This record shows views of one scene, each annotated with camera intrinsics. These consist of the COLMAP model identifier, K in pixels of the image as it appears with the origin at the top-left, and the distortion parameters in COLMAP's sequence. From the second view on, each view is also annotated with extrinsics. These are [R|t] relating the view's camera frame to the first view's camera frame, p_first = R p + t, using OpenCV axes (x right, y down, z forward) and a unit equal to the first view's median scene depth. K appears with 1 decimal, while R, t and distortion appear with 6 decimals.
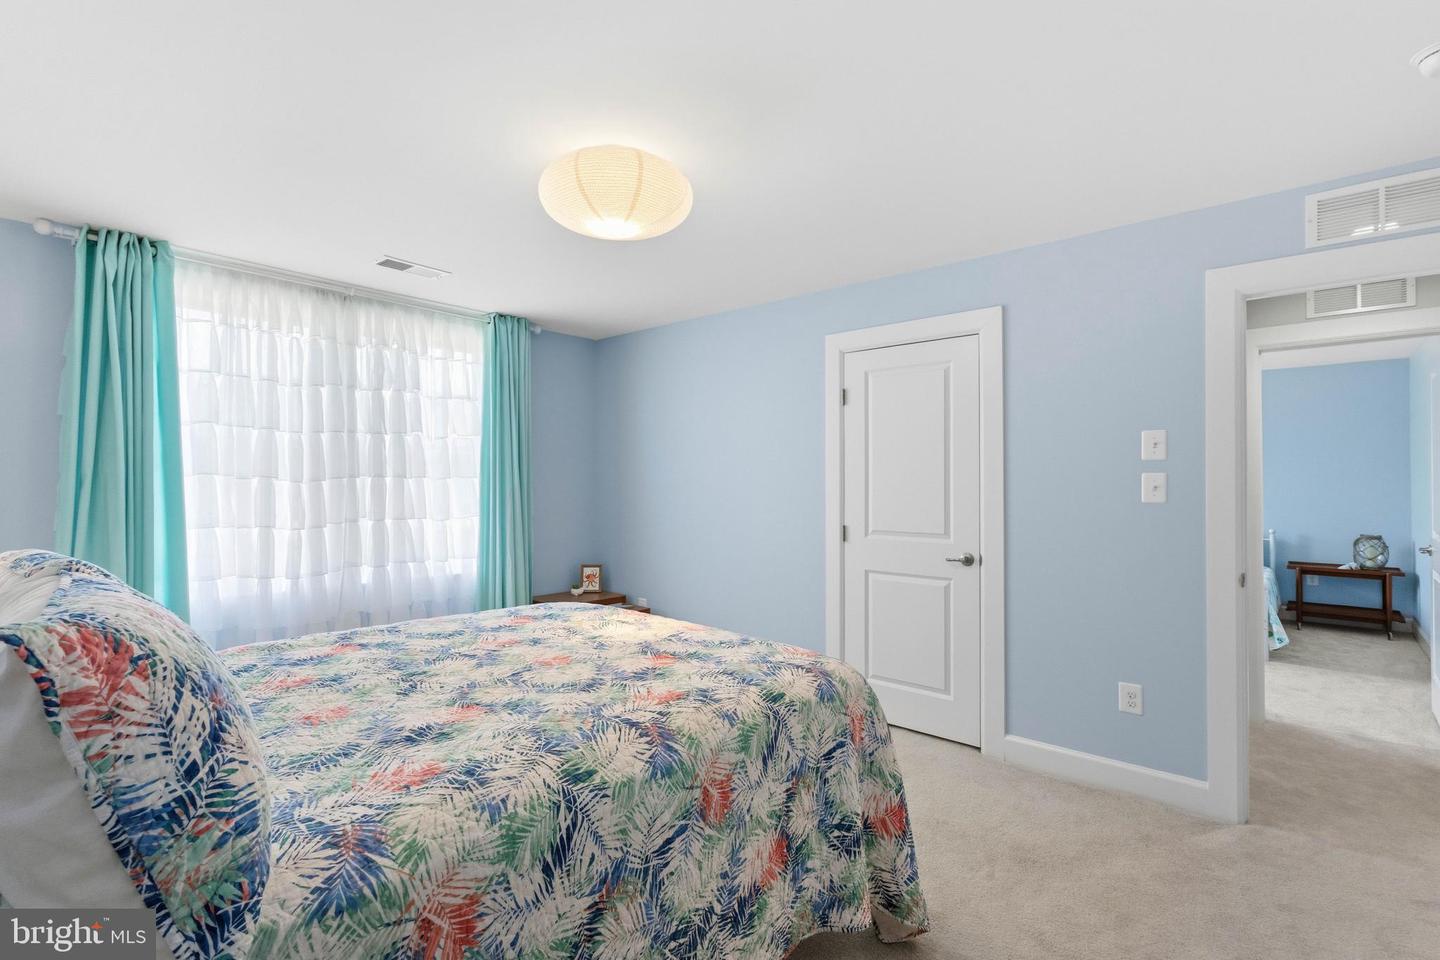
lens RADIAL K [[673.8, 0, 720.0], [0, 673.8, 483.7], [0, 0, 1]] dist [0.005299, 0.000583]
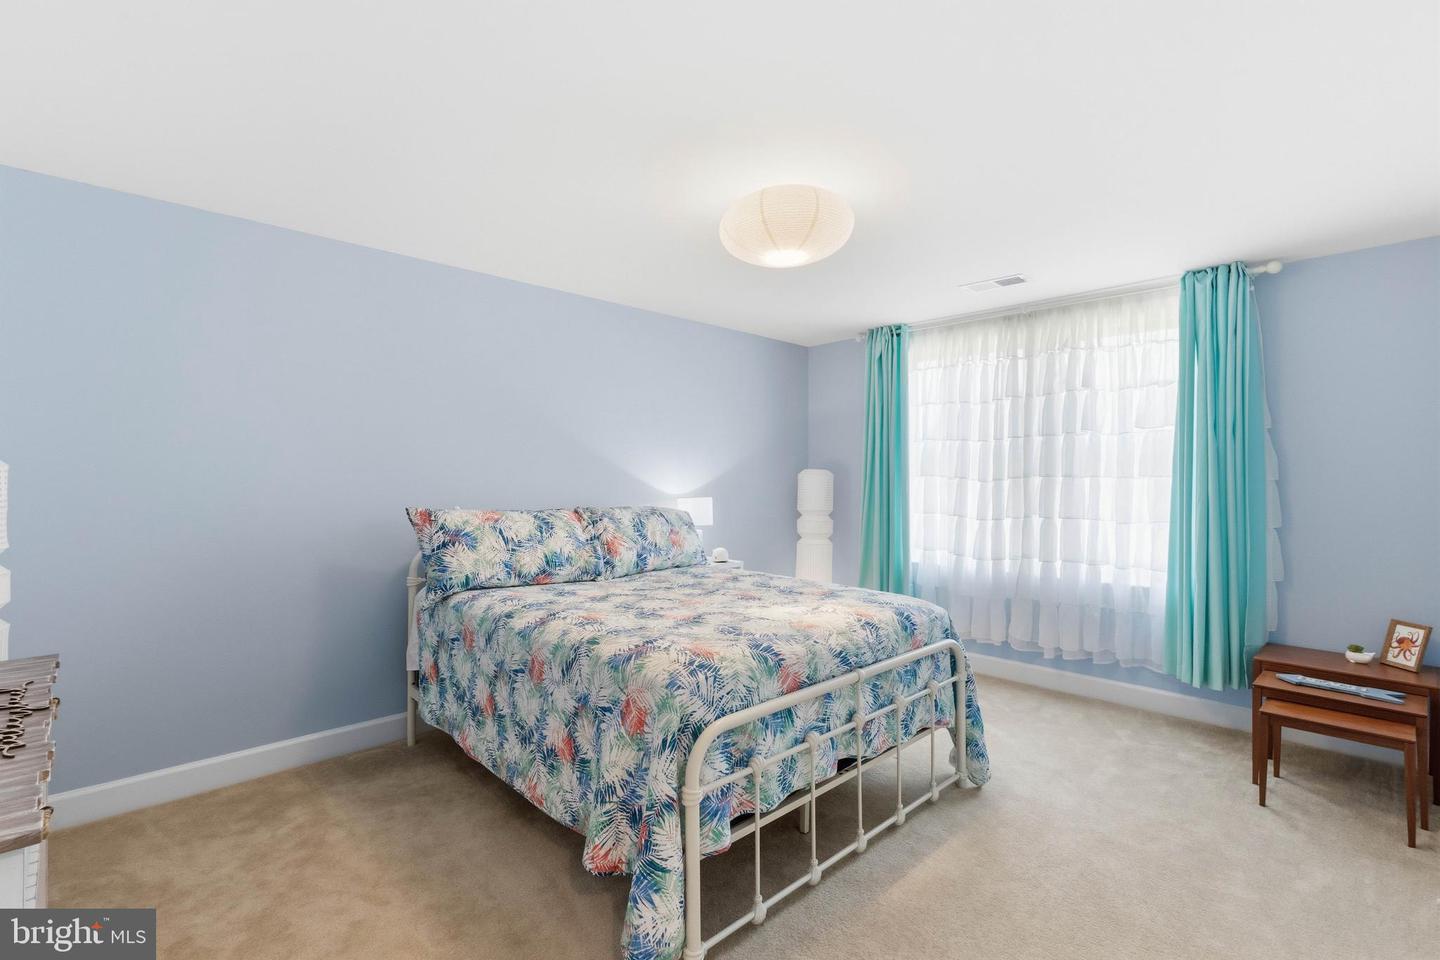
lens RADIAL K [[673.8, 0, 720.4], [0, 673.8, 481.9], [0, 0, 1]] dist [0.005299, 0.000583]
pose [[-0.090761, -0.000403, -0.995873, 0.641955], [-0.005147, 0.999987, 0.000064, 0.000450], [0.995859, 0.005132, -0.090762, 0.637807]]
